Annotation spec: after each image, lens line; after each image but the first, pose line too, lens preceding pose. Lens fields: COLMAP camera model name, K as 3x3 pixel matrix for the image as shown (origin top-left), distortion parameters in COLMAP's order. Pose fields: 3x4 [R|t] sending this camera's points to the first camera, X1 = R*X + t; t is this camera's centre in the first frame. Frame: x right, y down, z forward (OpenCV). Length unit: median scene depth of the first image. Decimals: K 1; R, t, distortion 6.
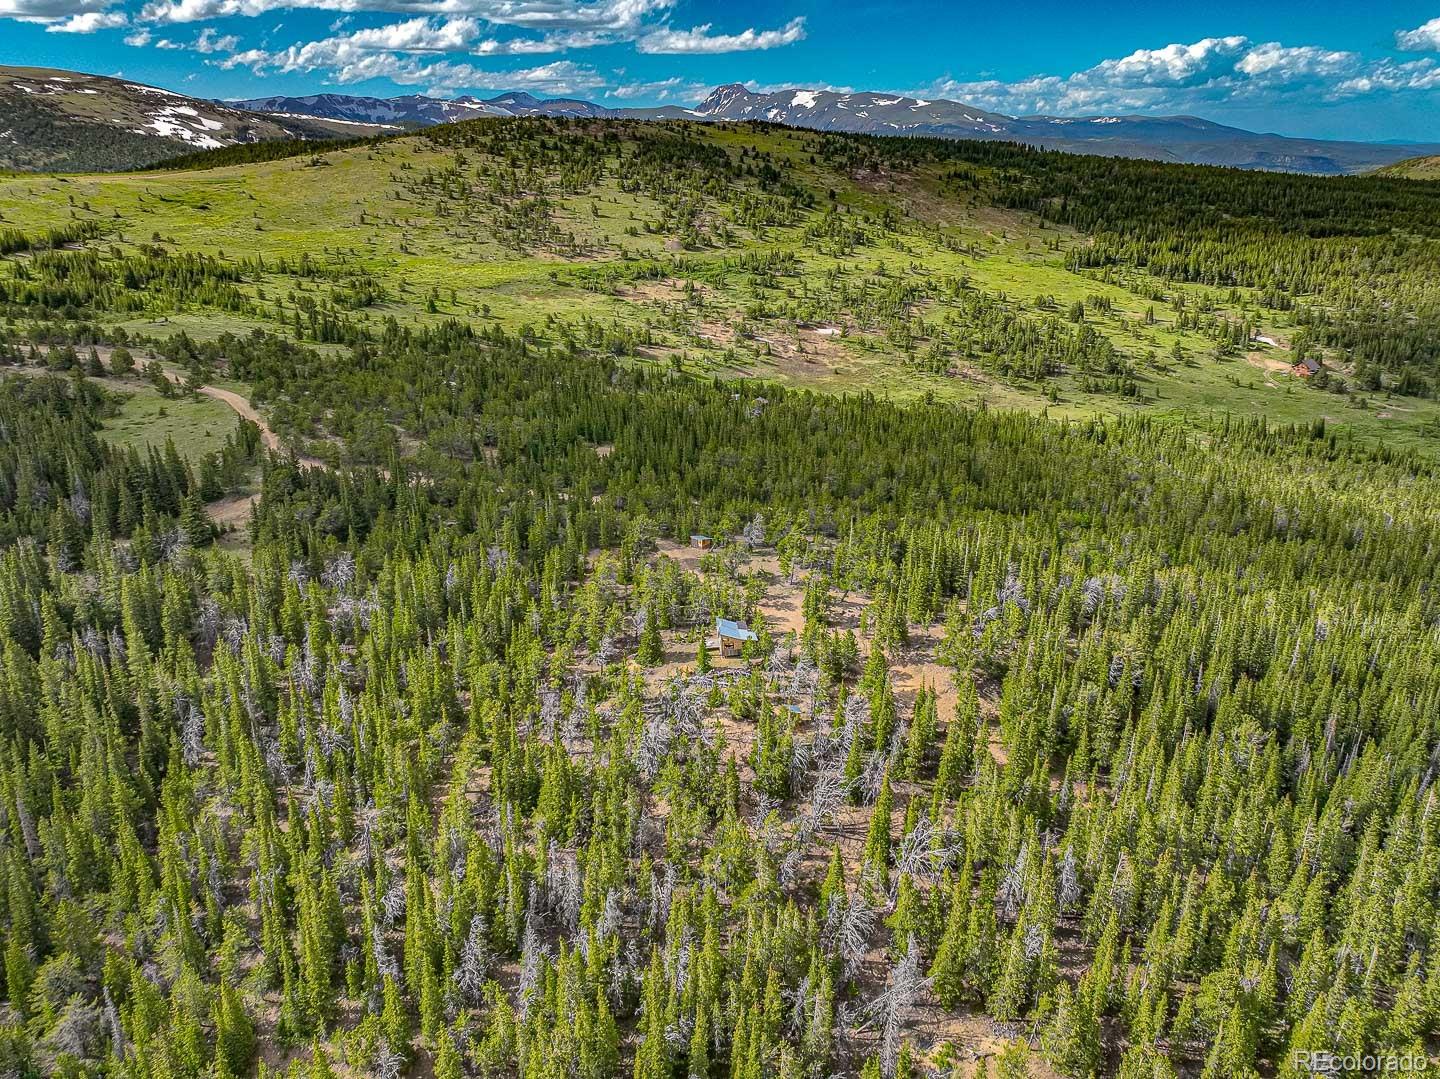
lens RADIAL K [[1151.4, 0, 720.0], [0, 1151.4, 539.5], [0, 0, 1]] dist [-0.005927, 0.033870]
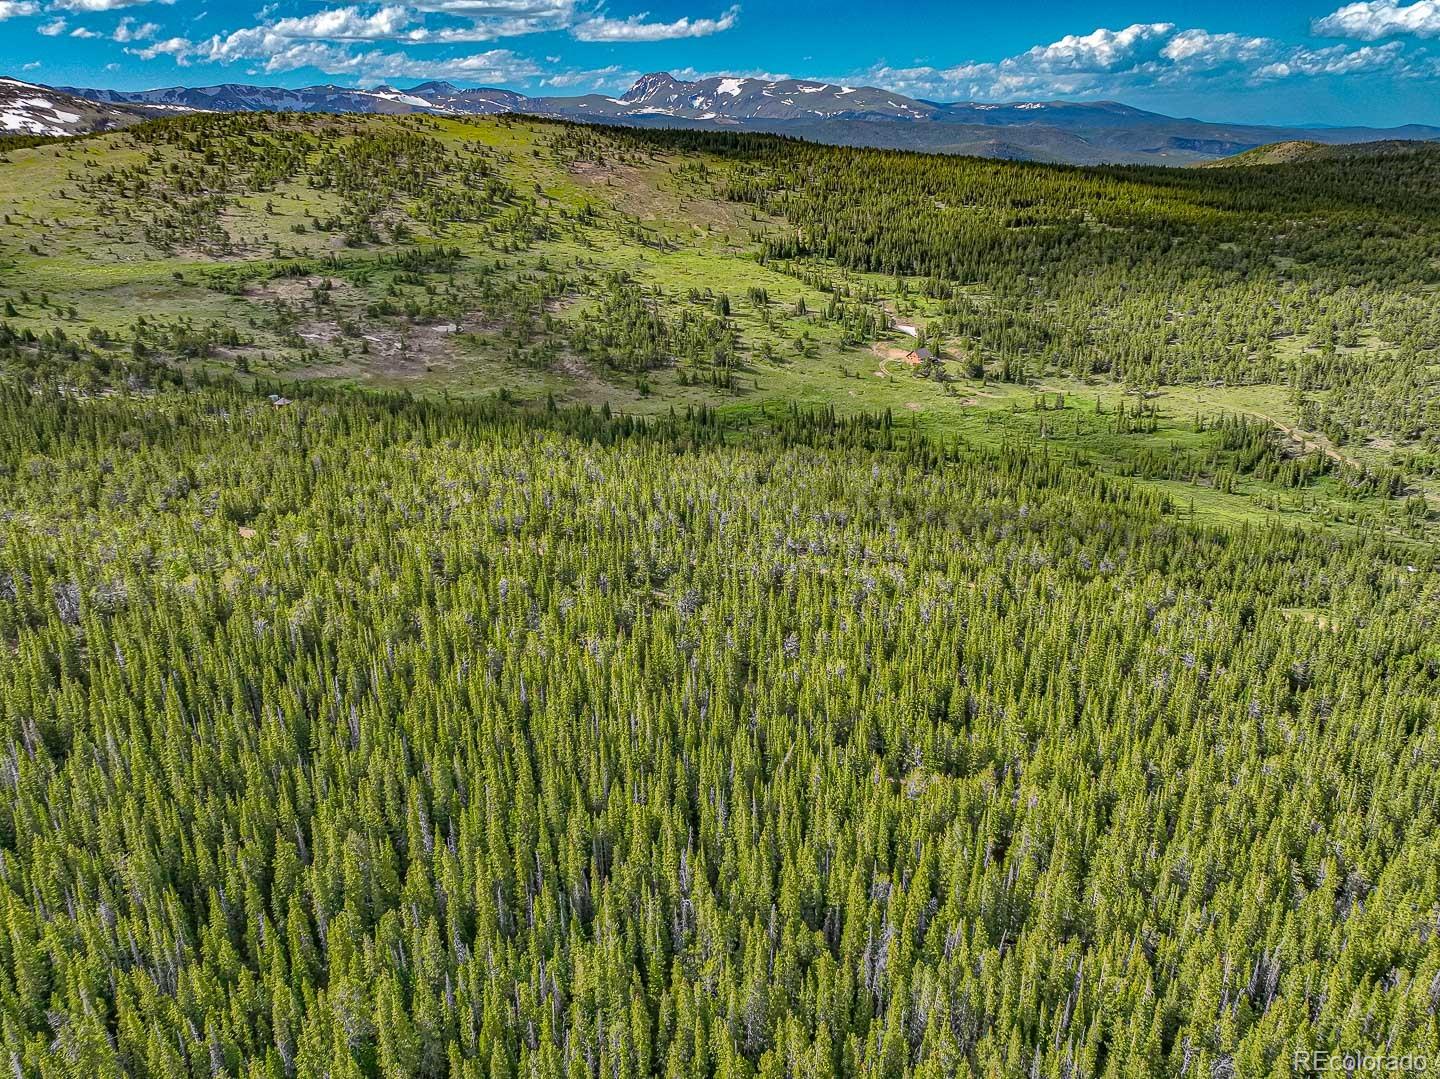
lens RADIAL K [[1151.4, 0, 720.0], [0, 1151.4, 539.5], [0, 0, 1]] dist [-0.005927, 0.033870]
pose [[0.998607, -0.024432, 0.046765, 0.230929], [0.024001, 0.999664, 0.009758, -0.000768], [-0.046987, -0.008622, 0.998858, -0.012008]]
